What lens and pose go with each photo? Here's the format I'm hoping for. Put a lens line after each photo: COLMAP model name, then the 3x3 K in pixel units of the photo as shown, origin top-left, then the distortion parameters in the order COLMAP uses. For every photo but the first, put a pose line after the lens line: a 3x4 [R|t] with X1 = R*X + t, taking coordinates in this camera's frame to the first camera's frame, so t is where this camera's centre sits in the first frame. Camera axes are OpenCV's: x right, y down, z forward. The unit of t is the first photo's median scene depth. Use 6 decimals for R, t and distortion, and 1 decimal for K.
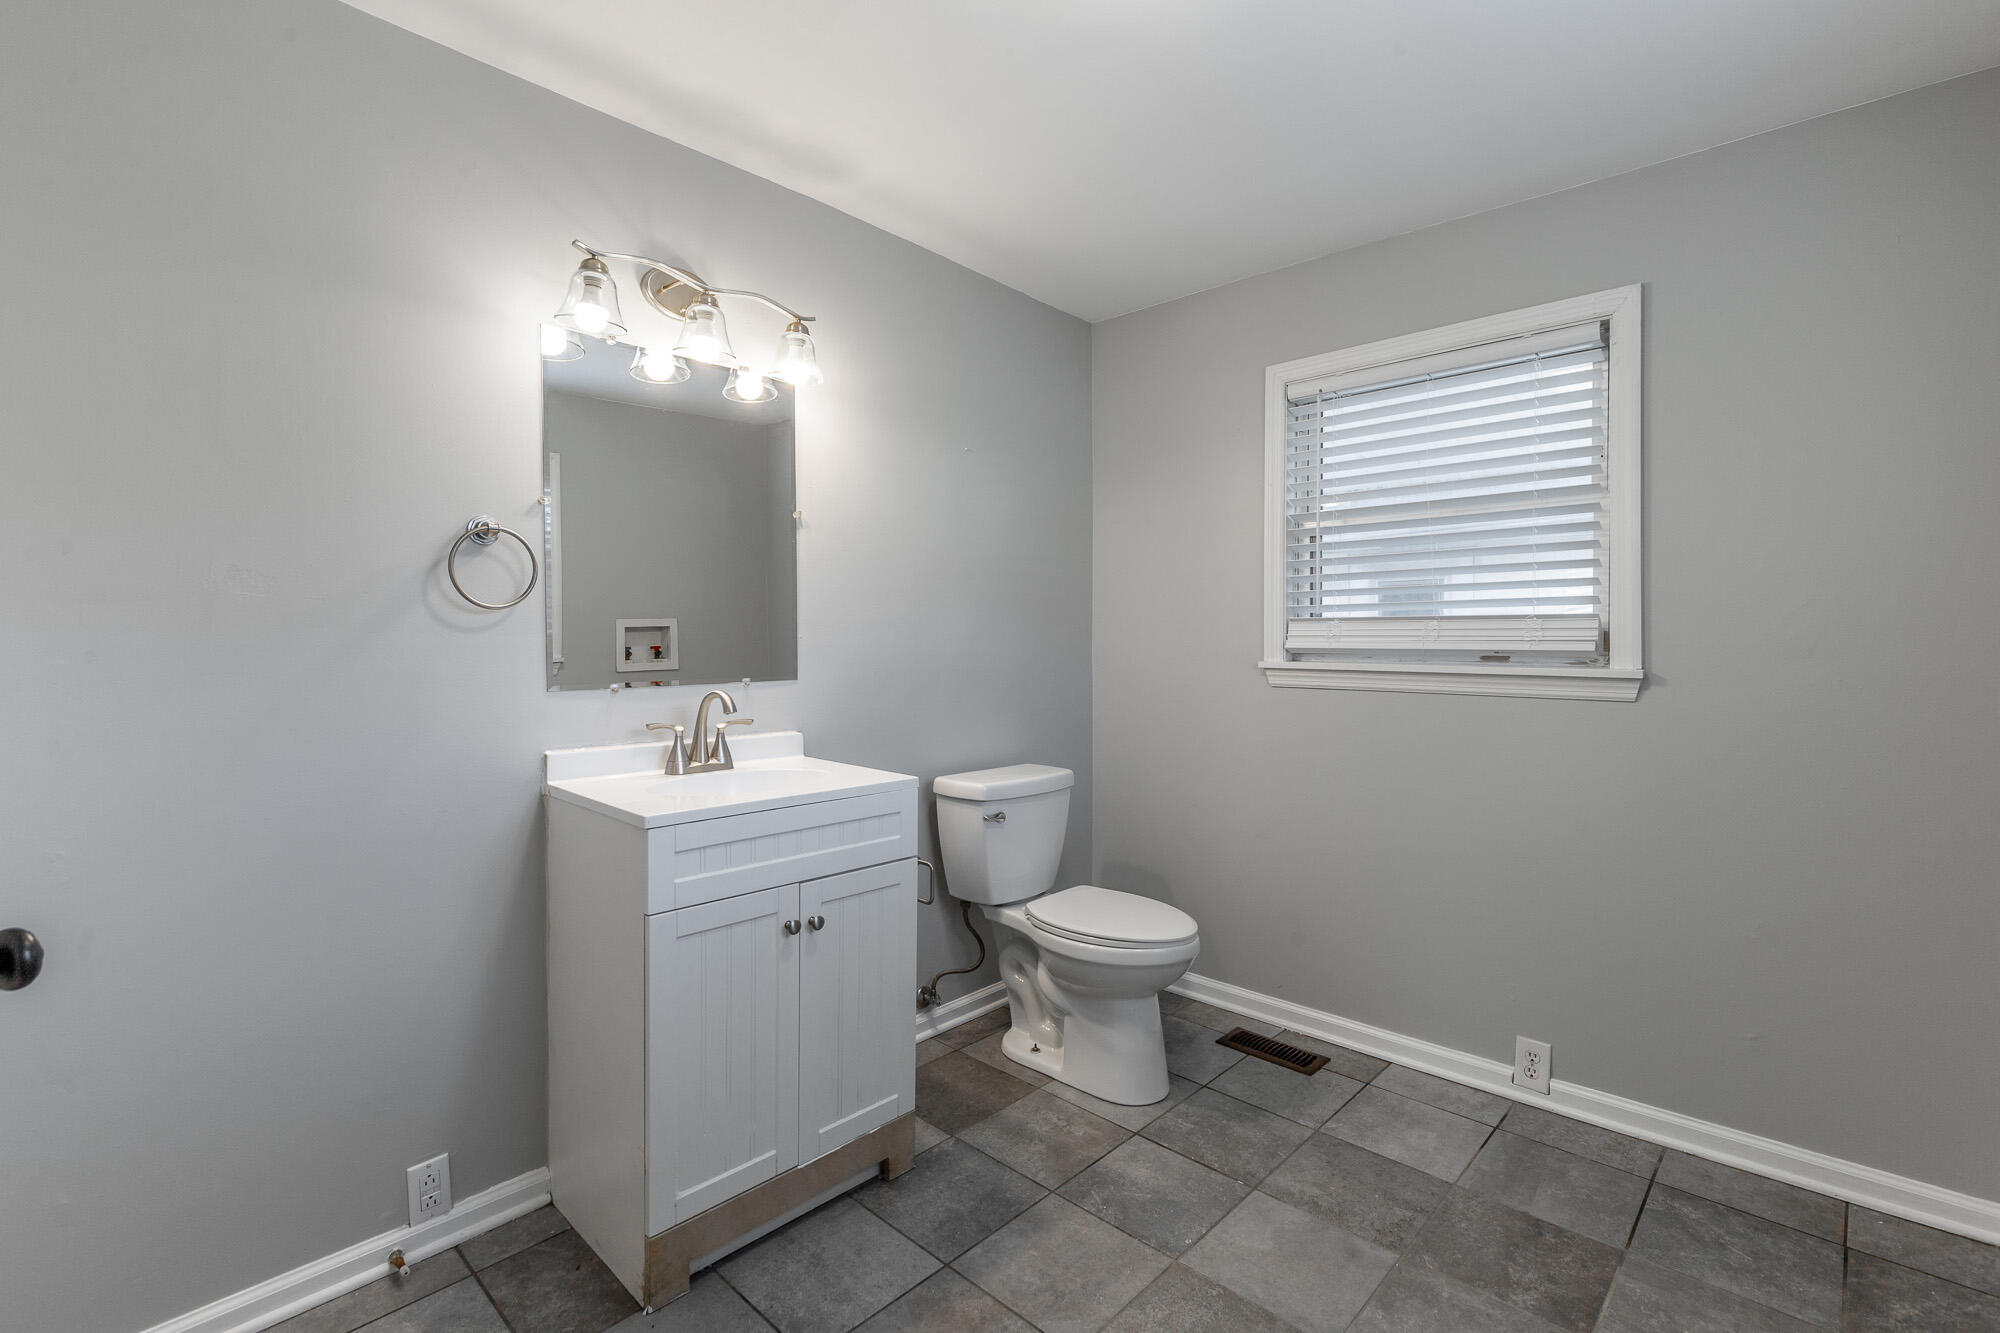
lens RADIAL K [[908.2, 0, 1005.4], [0, 908.2, 670.5], [0, 0, 1]] dist [0.008277, -0.000674]
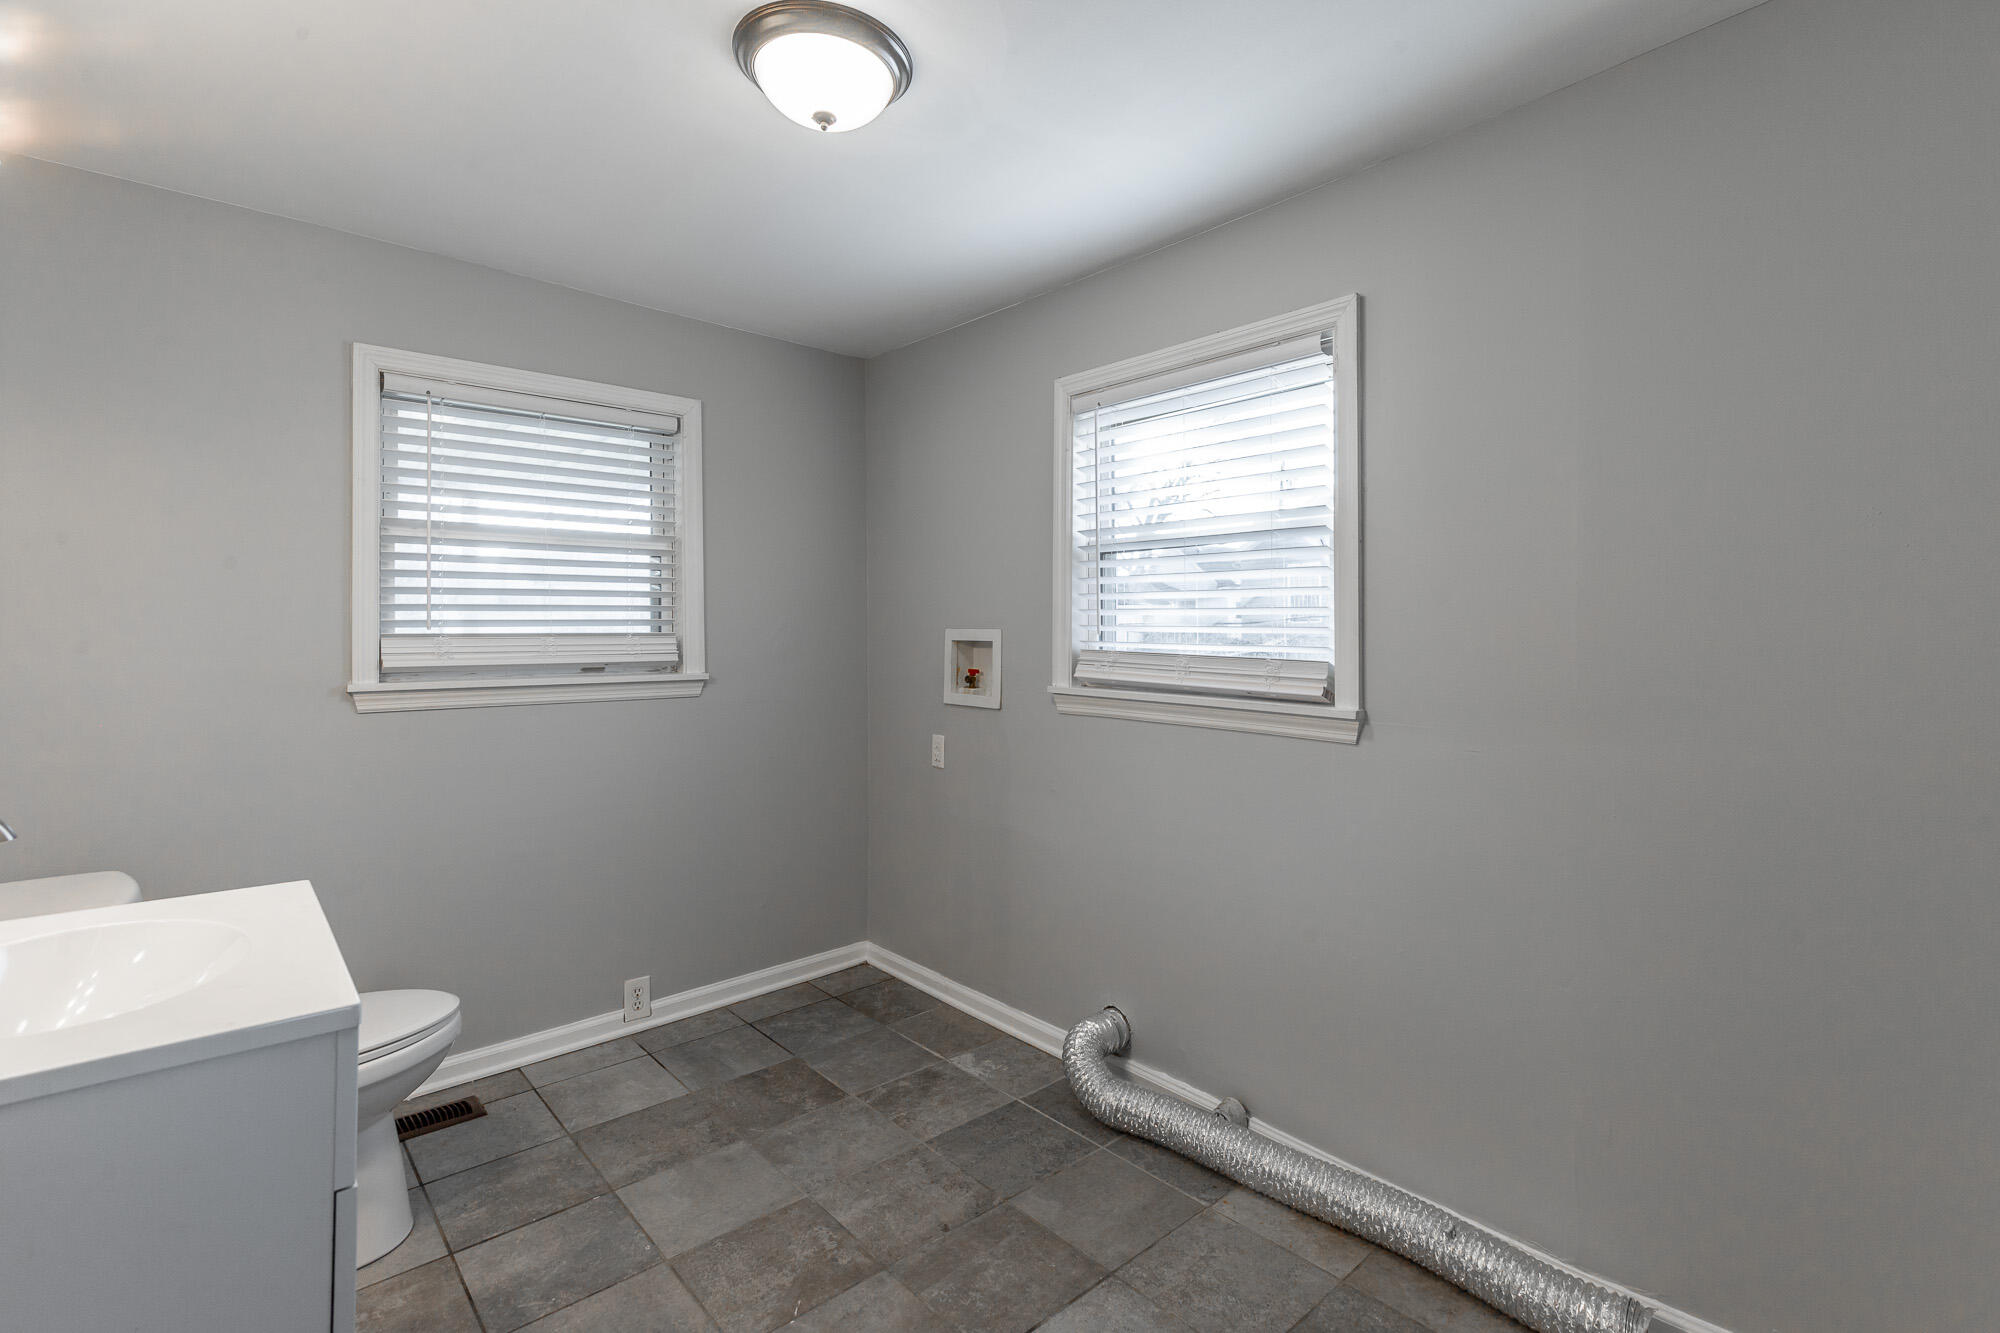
lens RADIAL K [[908.2, 0, 1004.8], [0, 908.2, 646.0], [0, 0, 1]] dist [0.008277, -0.000674]
pose [[0.098183, -0.004313, 0.995159, -0.636689], [0.051339, 0.998681, -0.000737, -0.017228], [-0.993843, 0.051163, 0.098274, 0.391724]]
